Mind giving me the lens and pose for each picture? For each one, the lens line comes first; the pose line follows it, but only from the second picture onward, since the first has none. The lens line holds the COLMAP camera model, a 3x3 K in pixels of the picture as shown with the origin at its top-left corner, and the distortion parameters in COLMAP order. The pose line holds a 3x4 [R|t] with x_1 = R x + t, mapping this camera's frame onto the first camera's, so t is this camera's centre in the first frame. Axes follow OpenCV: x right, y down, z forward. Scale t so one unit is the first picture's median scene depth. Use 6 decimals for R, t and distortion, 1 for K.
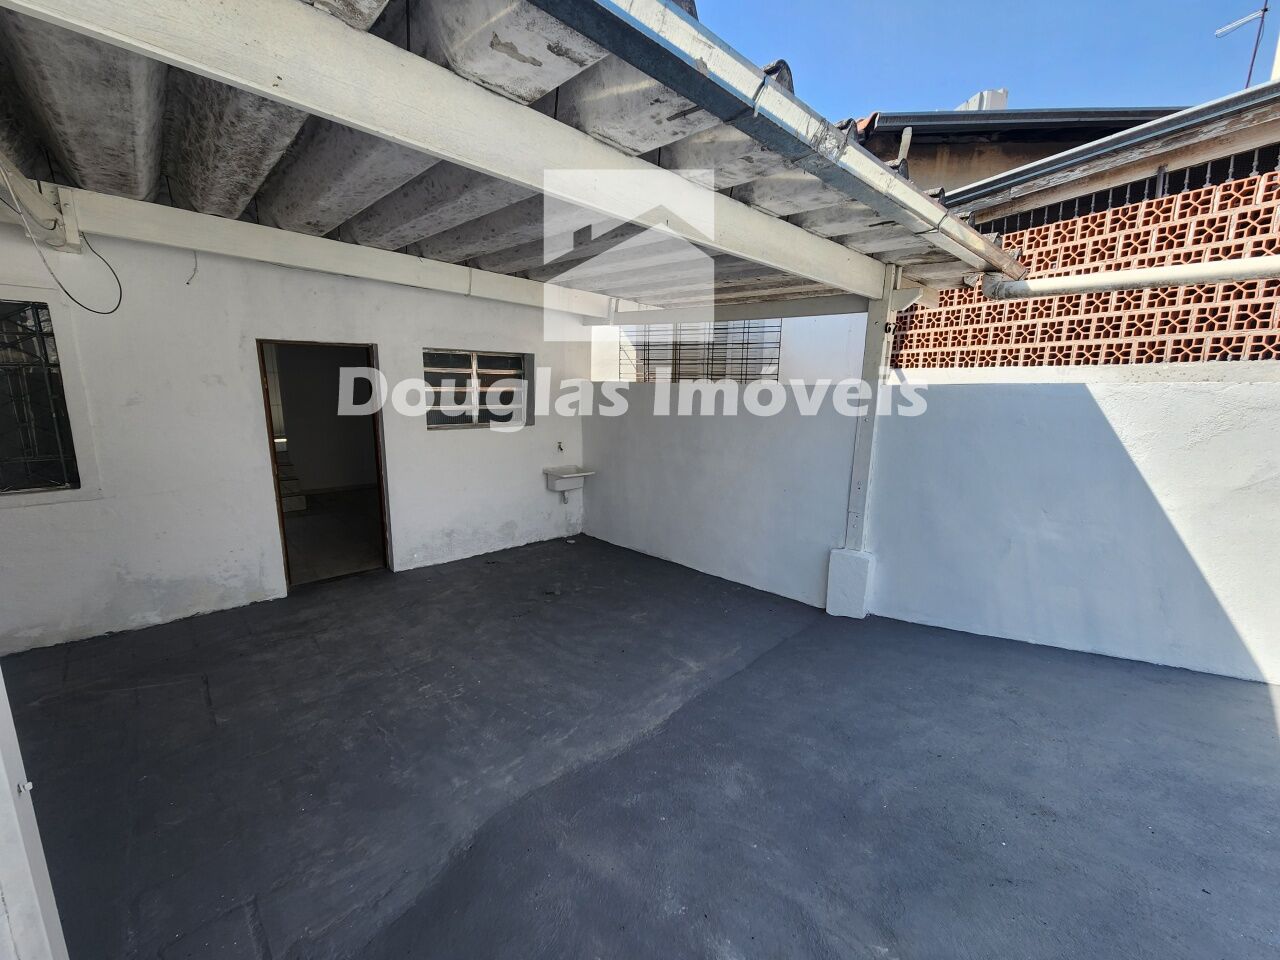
lens RADIAL K [[519.0, 0, 640.6], [0, 519.0, 479.3], [0, 0, 1]] dist [0.002224, -0.001375]
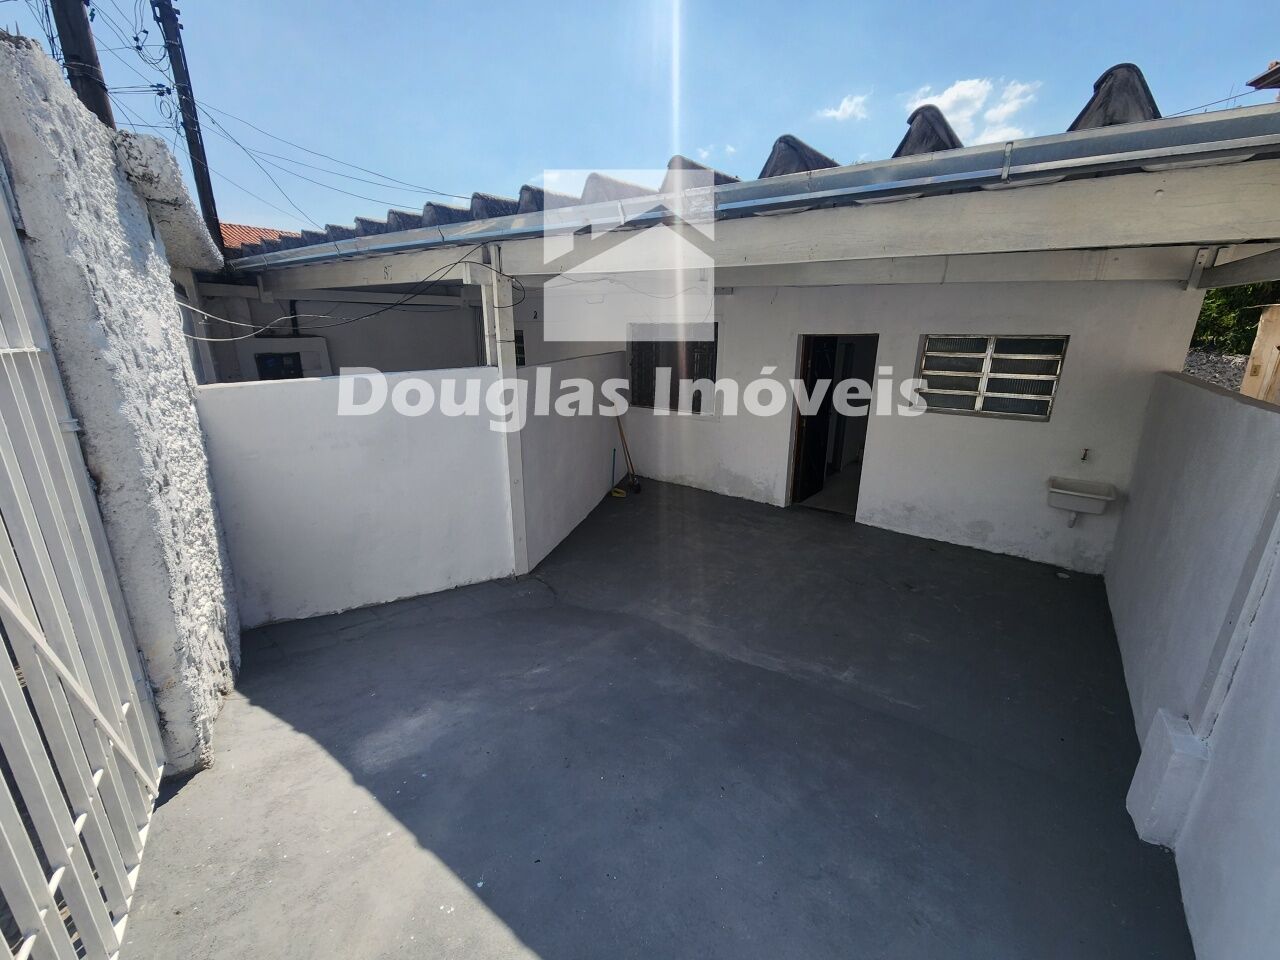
lens RADIAL K [[519.0, 0, 640.9], [0, 519.0, 481.5], [0, 0, 1]] dist [0.002224, -0.001375]
pose [[0.183402, 0.257496, -0.948715, 0.538737], [-0.183686, 0.957063, 0.224253, -0.088439], [0.965724, 0.133137, 0.222825, 0.219660]]
